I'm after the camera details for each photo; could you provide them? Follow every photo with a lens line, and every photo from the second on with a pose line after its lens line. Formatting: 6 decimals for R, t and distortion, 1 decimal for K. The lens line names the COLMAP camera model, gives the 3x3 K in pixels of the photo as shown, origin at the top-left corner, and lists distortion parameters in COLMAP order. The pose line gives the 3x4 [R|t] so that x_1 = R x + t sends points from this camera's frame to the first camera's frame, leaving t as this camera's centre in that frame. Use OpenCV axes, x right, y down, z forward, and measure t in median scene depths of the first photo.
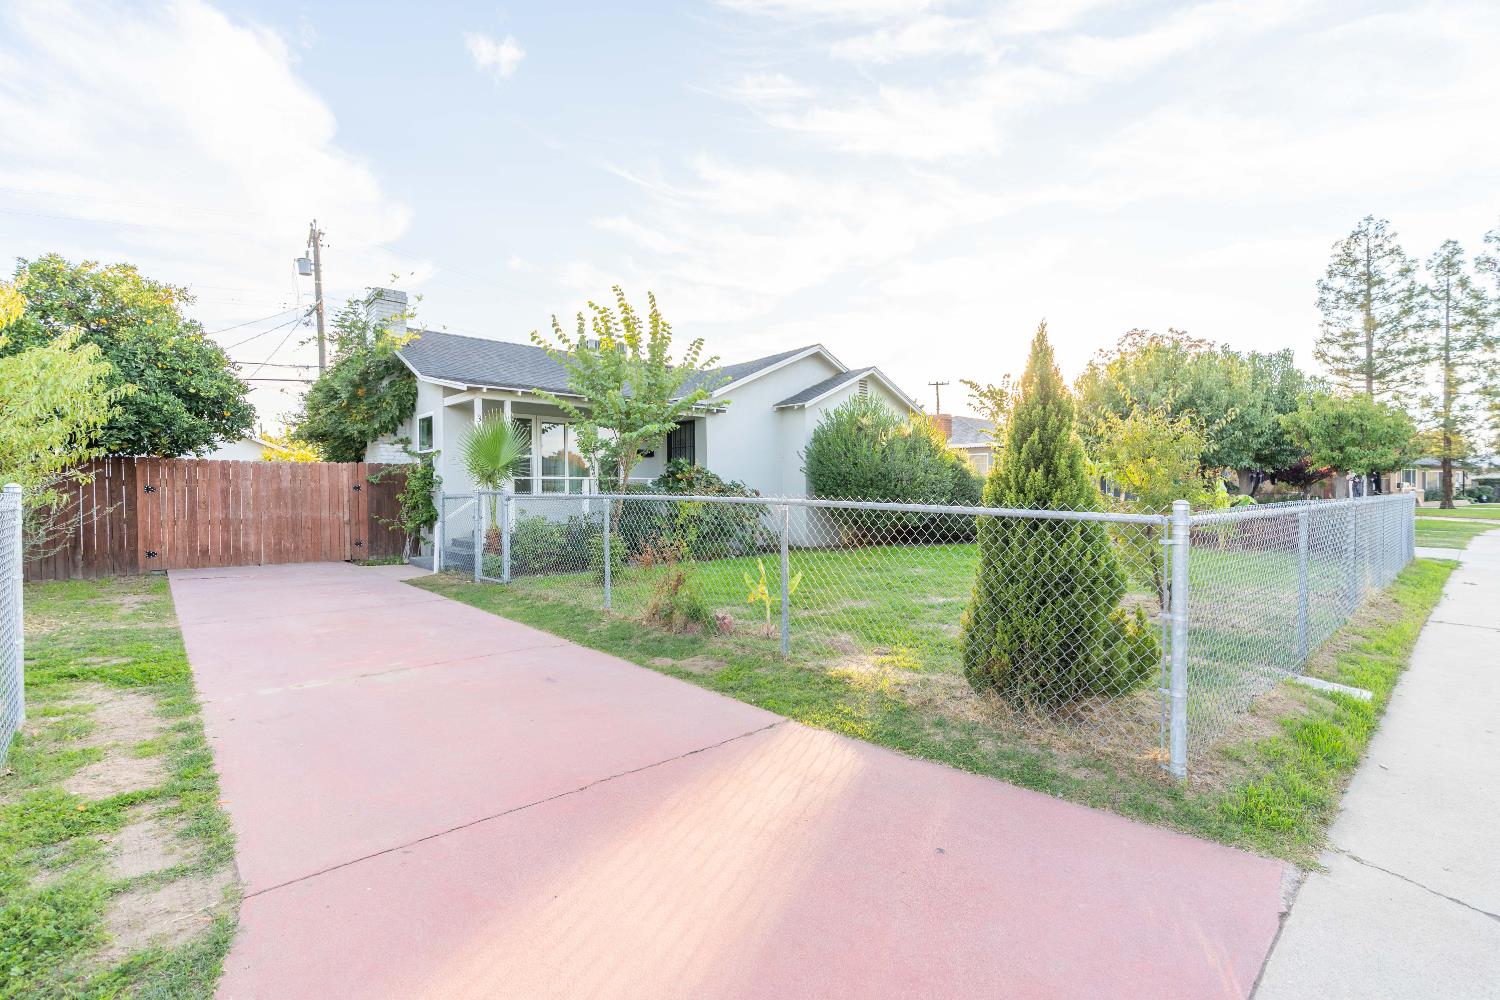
lens RADIAL K [[674.2, 0, 750.0], [0, 674.2, 500.0], [0, 0, 1]] dist [-0.003034, 0.001043]
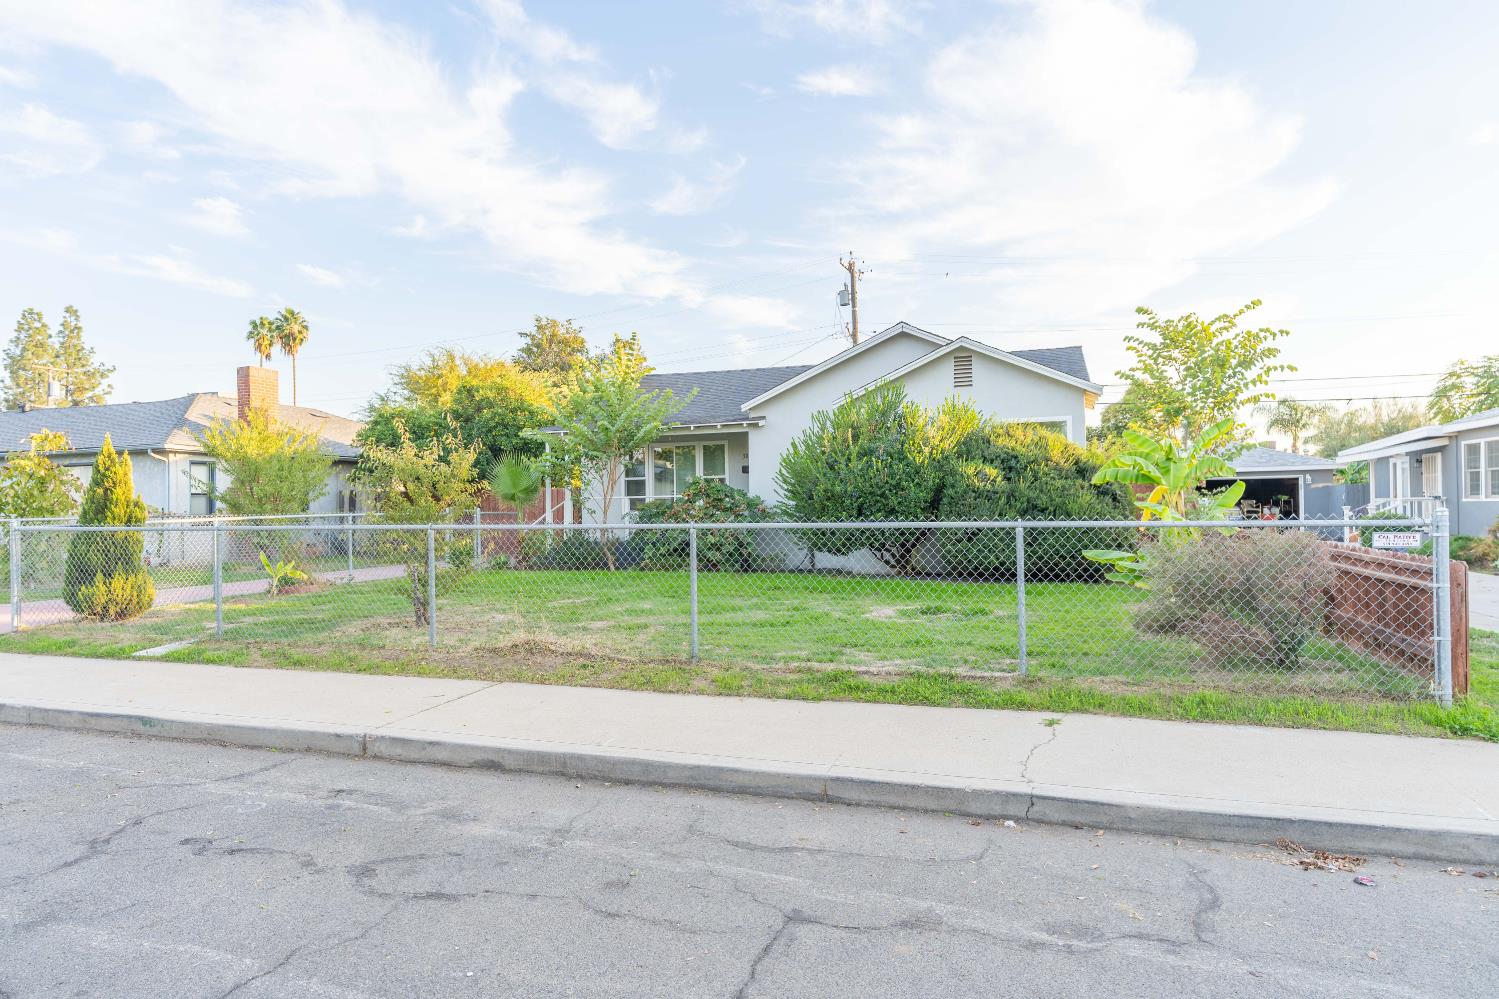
lens RADIAL K [[881.1, 0, 749.5], [0, 881.1, 499.5], [0, 0, 1]] dist [-0.000062, 0.002179]
pose [[0.492193, -0.010772, -0.870419, 1.266787], [-0.003327, 0.999893, -0.014255, -0.009915], [0.870480, 0.009912, 0.492104, 0.462602]]
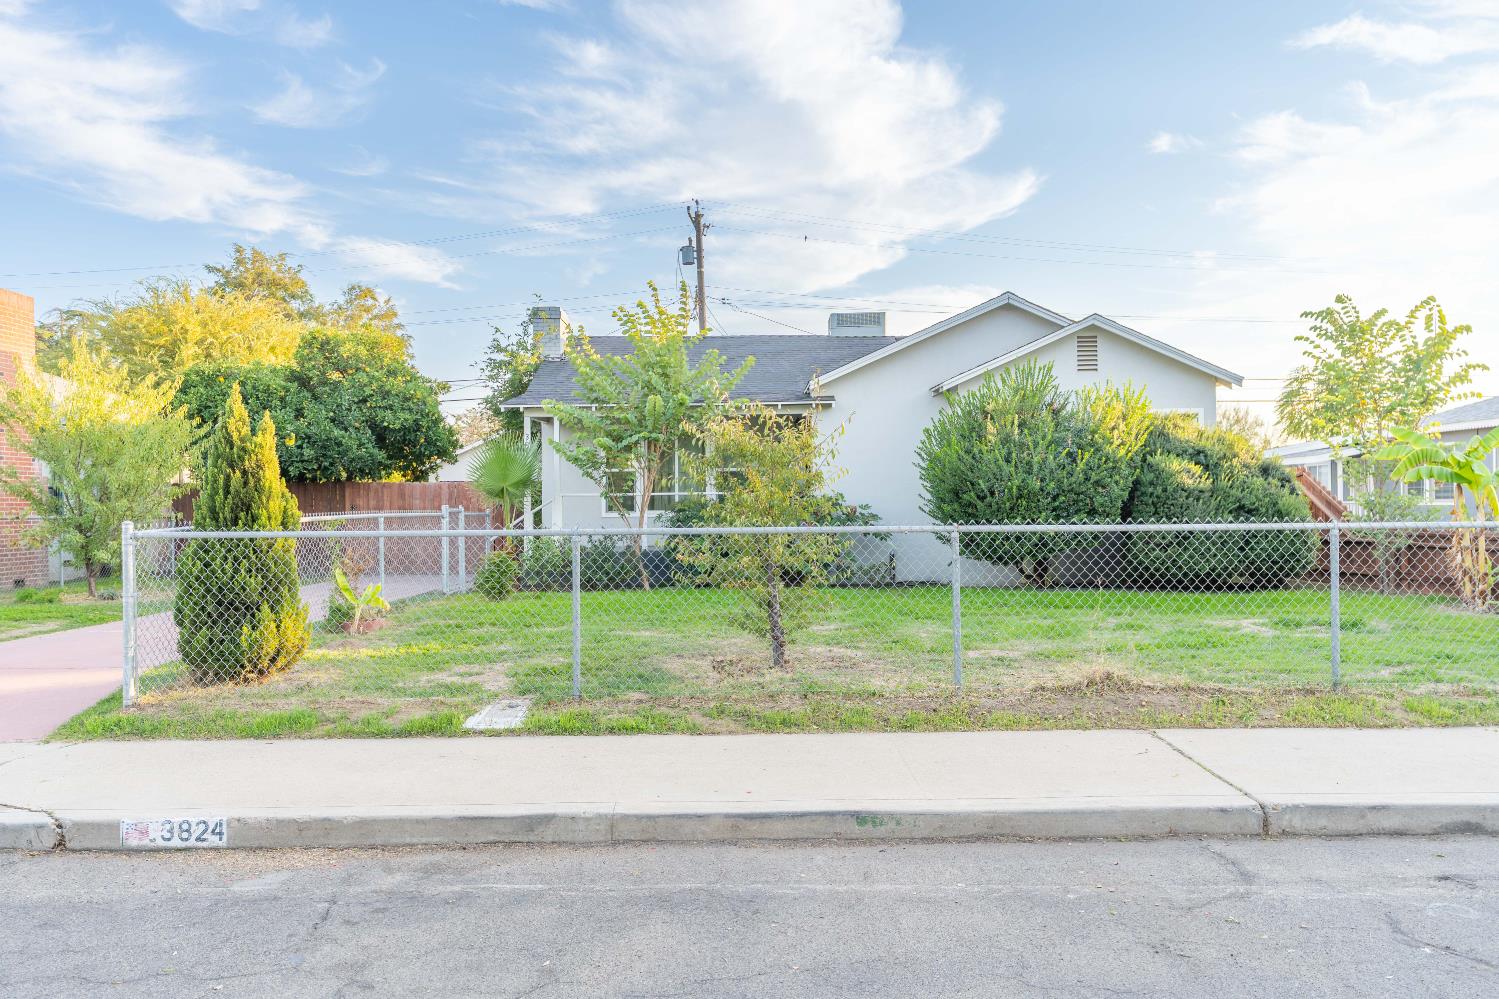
lens RADIAL K [[1063.1, 0, 749.5], [0, 1063.1, 499.5], [0, 0, 1]] dist [0.000118, 0.000995]
pose [[0.749646, -0.008218, -0.661788, 0.842668], [-0.004391, 0.999839, -0.017390, -0.002788], [0.661825, 0.015942, 0.749489, 0.023403]]
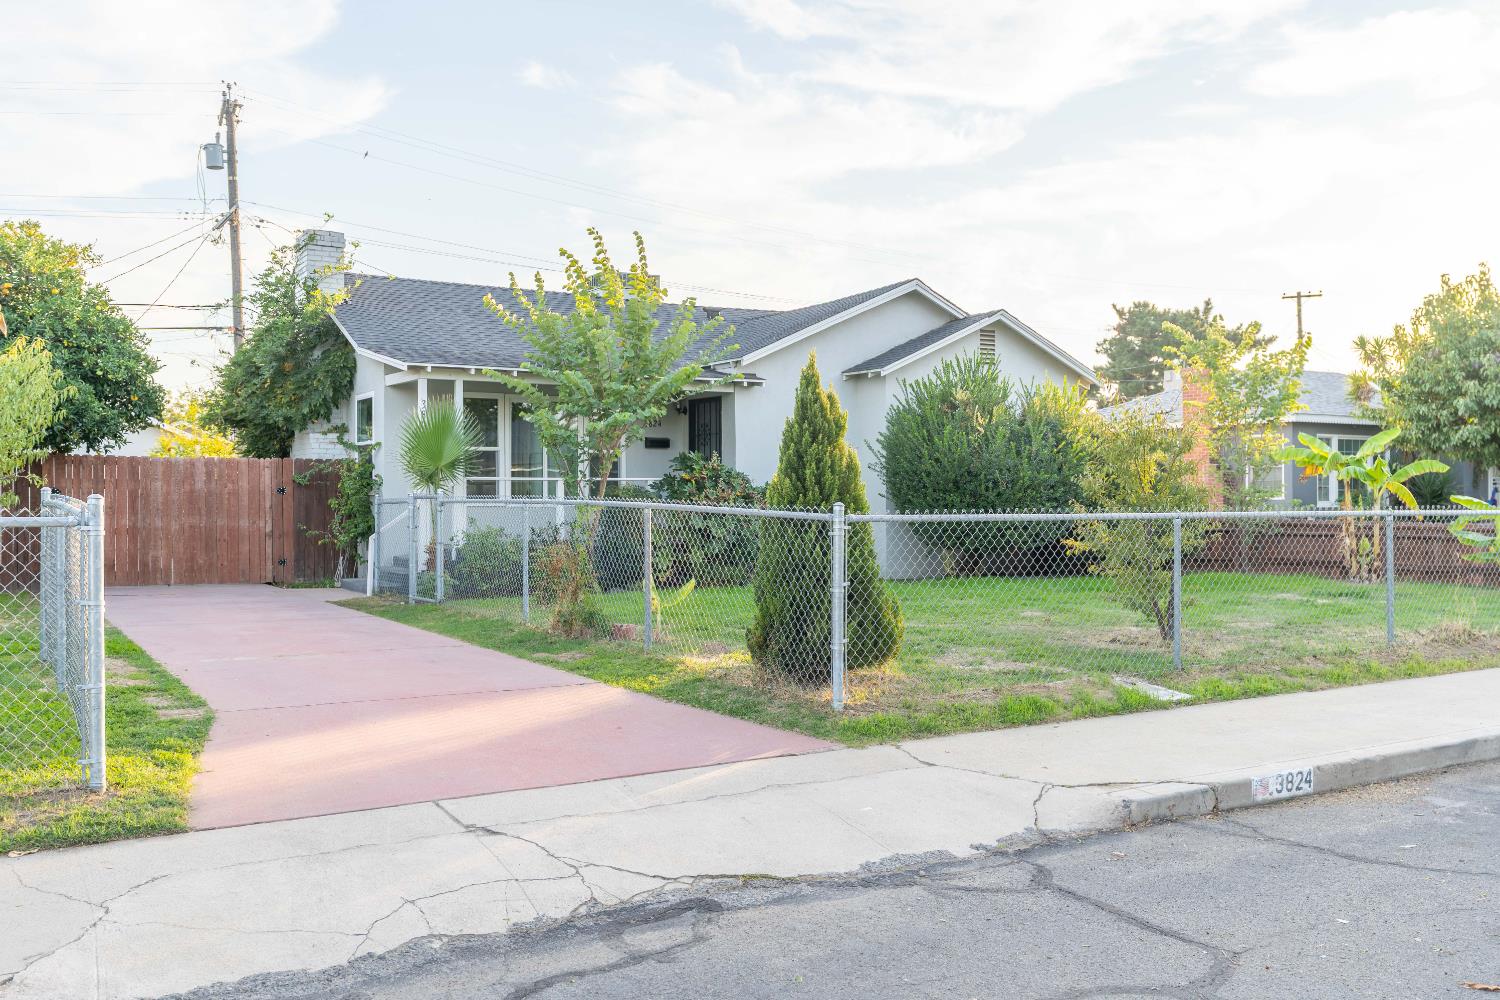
lens RADIAL K [[1302.6, 0, 750.0], [0, 1302.6, 500.0], [0, 0, 1]] dist [0.016400, -0.004754]
pose [[0.982621, 0.004707, -0.185563, 0.254656], [-0.006874, 0.999915, -0.011039, 0.006728], [0.185496, 0.012123, 0.982570, -0.425177]]
